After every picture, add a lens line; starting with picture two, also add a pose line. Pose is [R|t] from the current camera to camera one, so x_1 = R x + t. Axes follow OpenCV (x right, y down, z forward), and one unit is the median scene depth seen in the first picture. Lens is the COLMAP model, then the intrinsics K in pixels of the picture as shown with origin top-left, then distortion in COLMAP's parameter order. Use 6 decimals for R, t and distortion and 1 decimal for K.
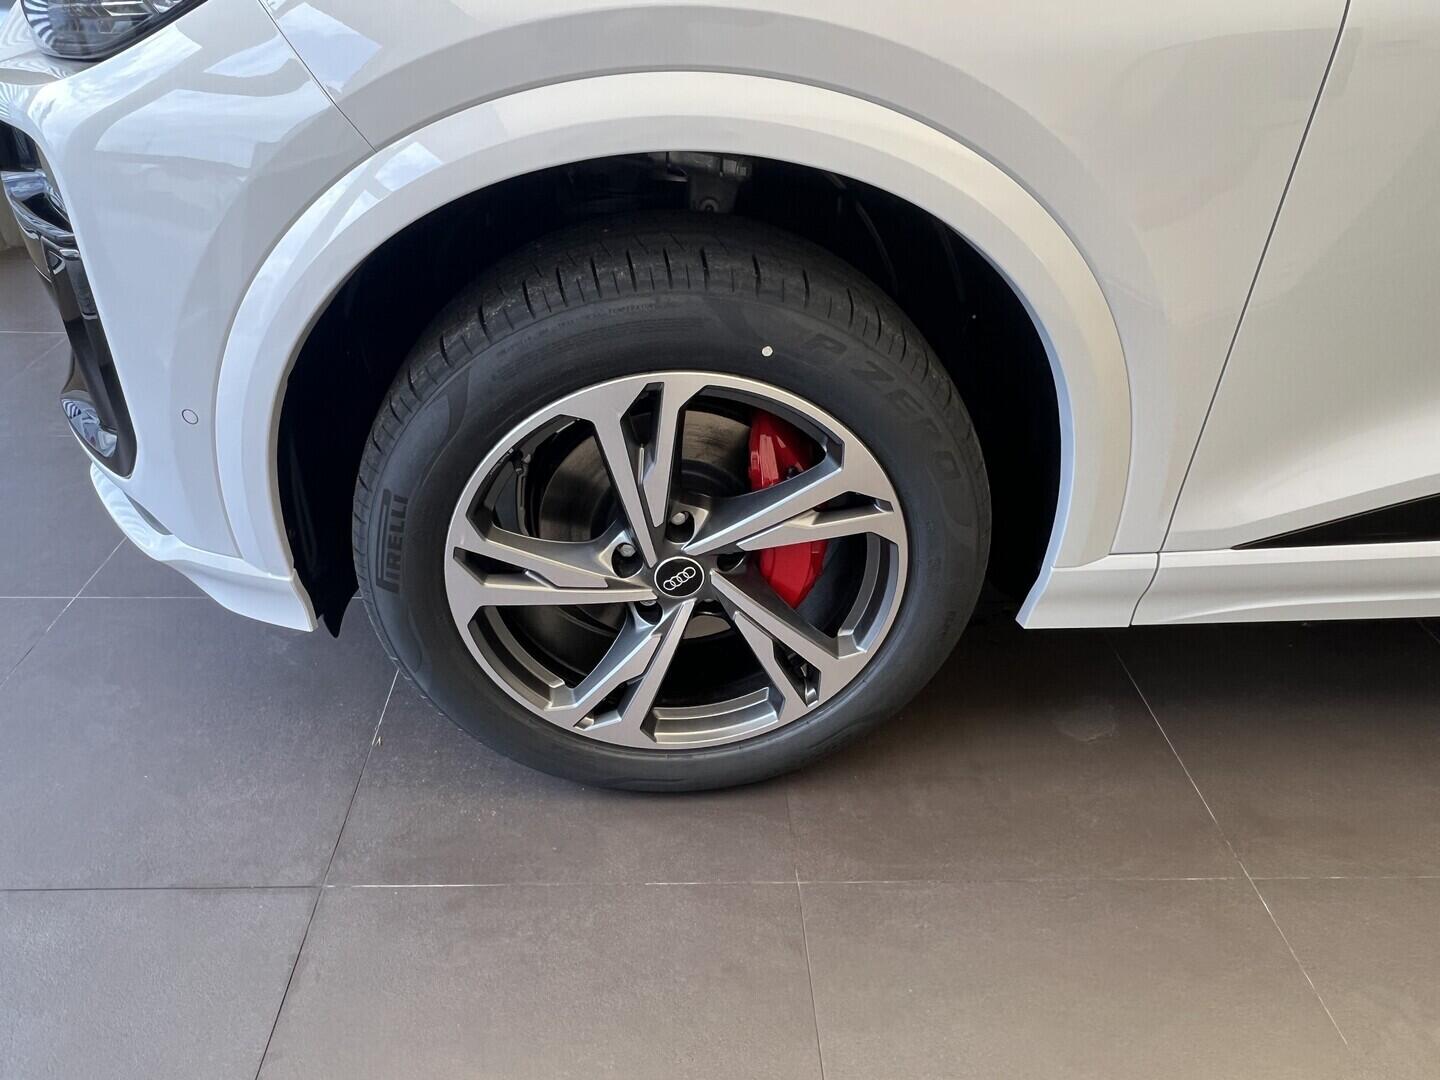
lens RADIAL K [[963.8, 0, 719.0], [0, 963.8, 543.3], [0, 0, 1]] dist [0.008542, -0.000419]
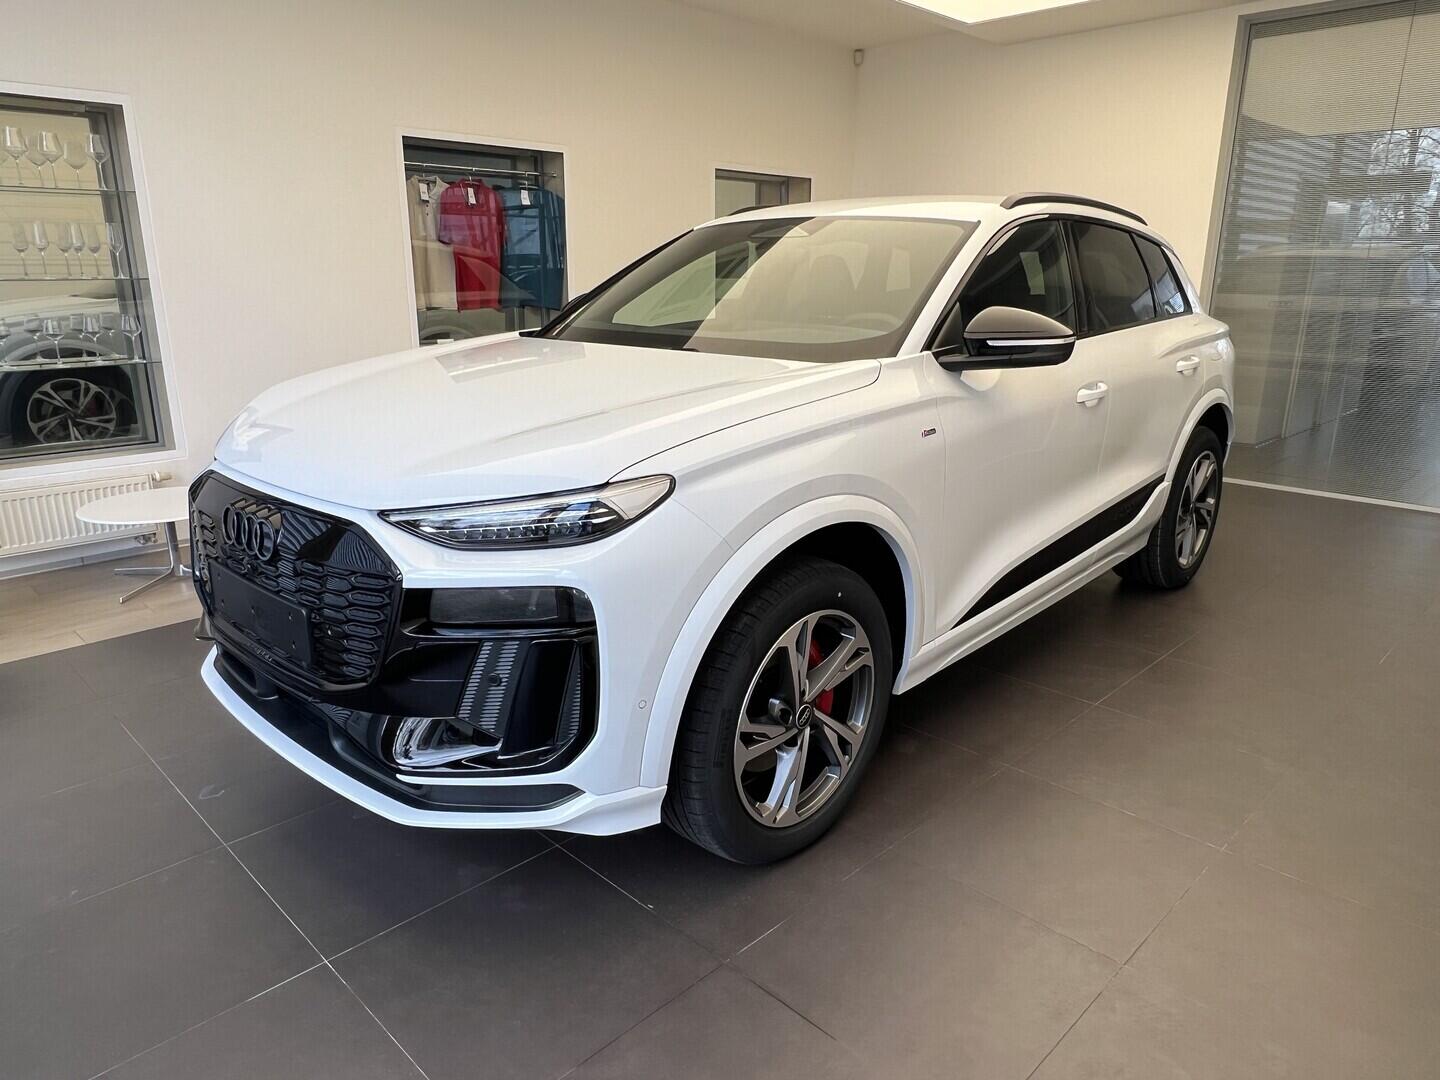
lens RADIAL K [[963.8, 0, 726.8], [0, 963.8, 545.8], [0, 0, 1]] dist [0.008542, -0.000419]
pose [[0.729118, -0.221777, 0.647458, -1.430903], [0.397425, 0.907390, -0.136737, -0.080019], [-0.557171, 0.357014, 0.749734, -0.570483]]
